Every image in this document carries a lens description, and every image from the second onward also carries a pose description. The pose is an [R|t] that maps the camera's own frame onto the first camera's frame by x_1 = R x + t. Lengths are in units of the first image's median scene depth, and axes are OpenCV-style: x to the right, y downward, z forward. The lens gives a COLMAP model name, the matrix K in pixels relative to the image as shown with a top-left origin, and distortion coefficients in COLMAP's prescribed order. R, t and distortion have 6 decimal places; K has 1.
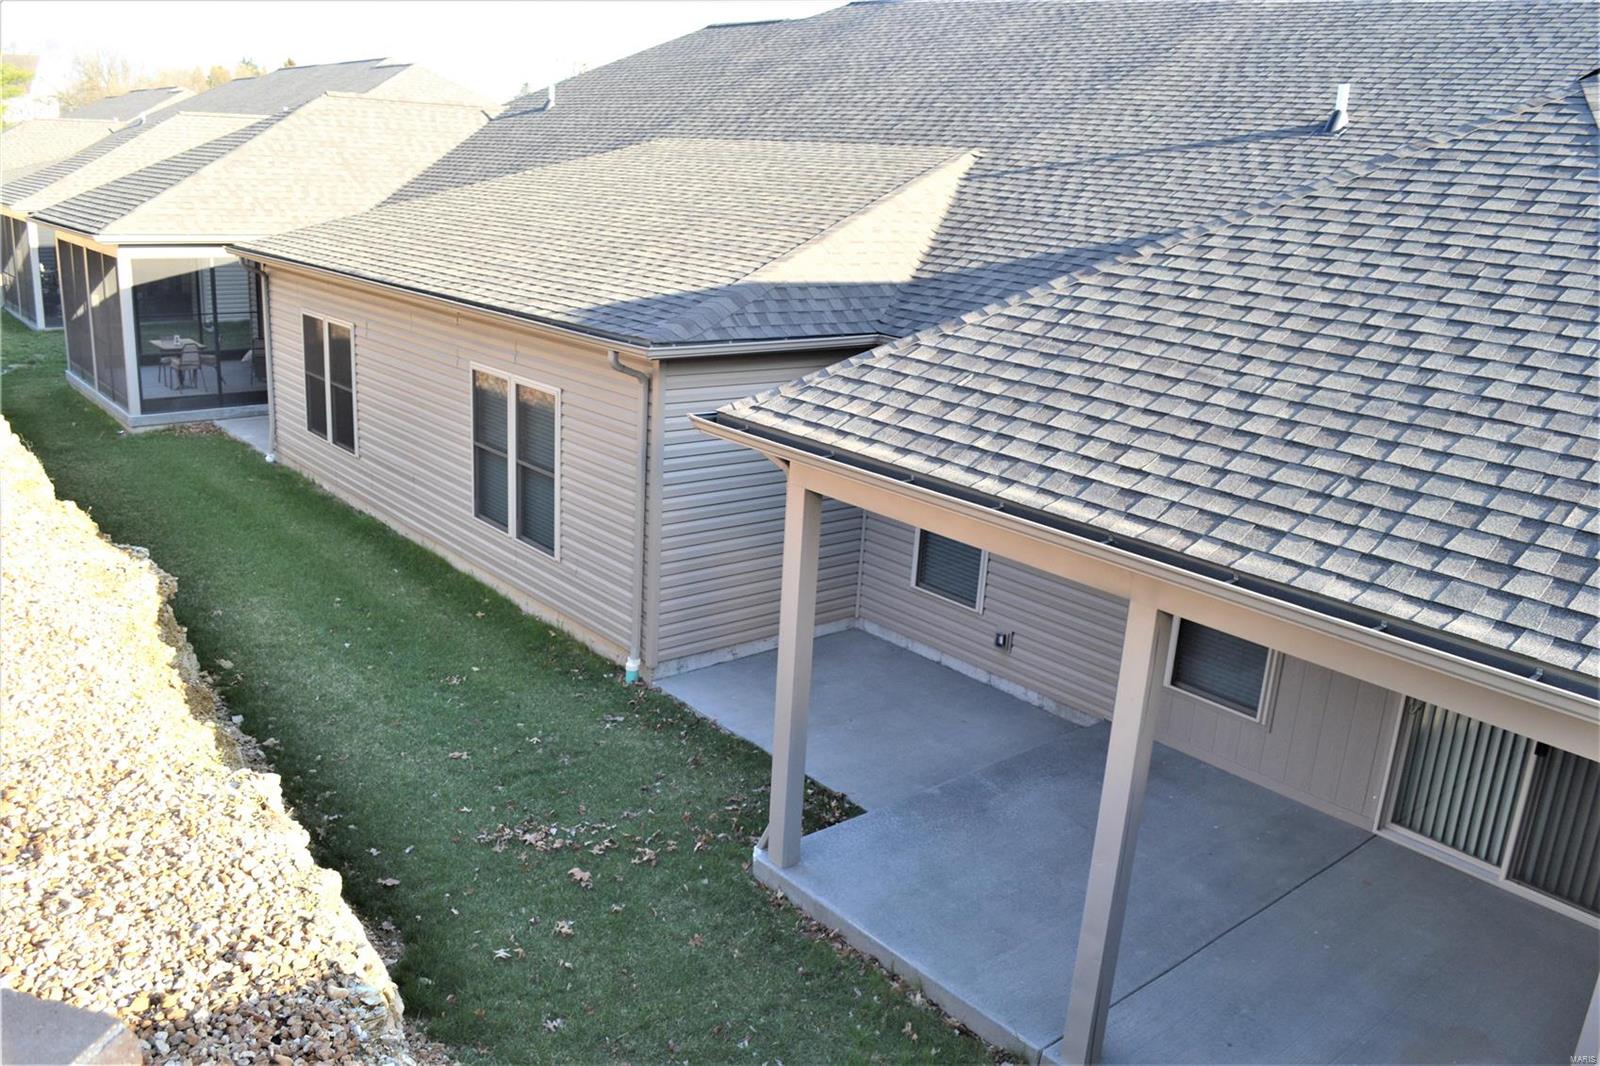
lens RADIAL K [[1279.0, 0, 797.8], [0, 1279.0, 554.8], [0, 0, 1]] dist [-0.077359, 0.001622]
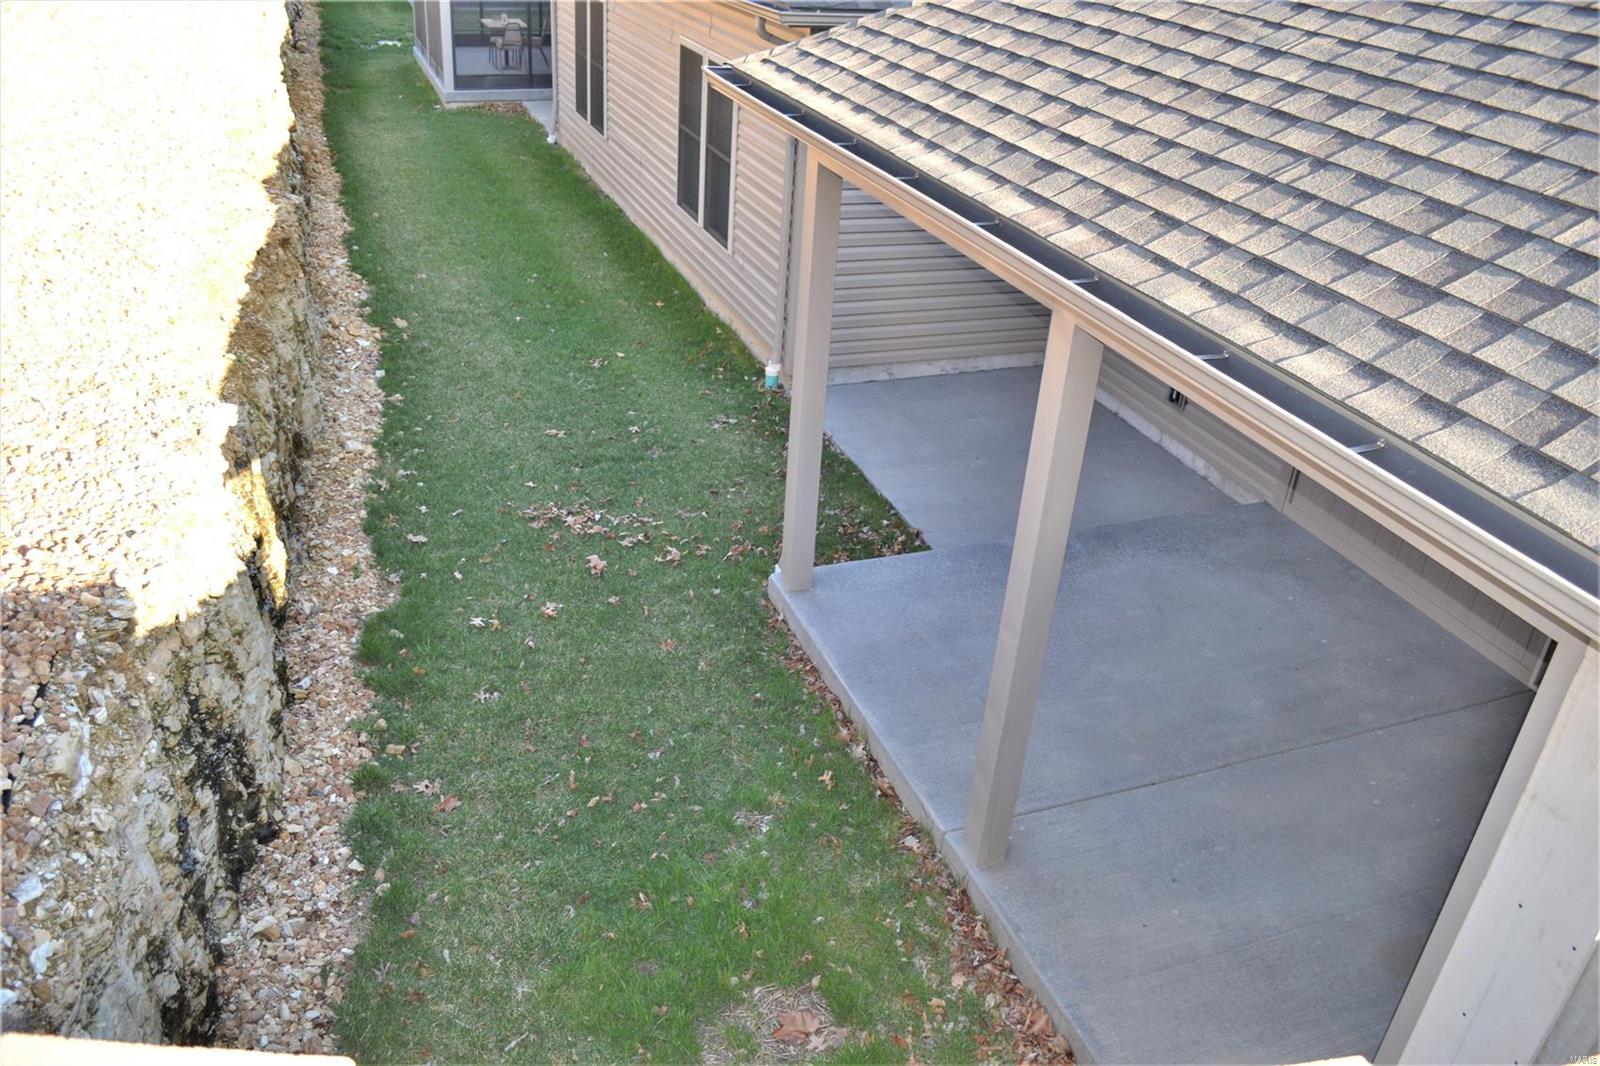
lens RADIAL K [[1279.0, 0, 797.8], [0, 1279.0, 554.8], [0, 0, 1]] dist [-0.077359, 0.001622]
pose [[0.942199, 0.165147, -0.291527, 0.203061], [-0.104228, 0.971385, 0.213419, 0.017061], [0.318431, -0.170698, 0.932451, 0.109465]]
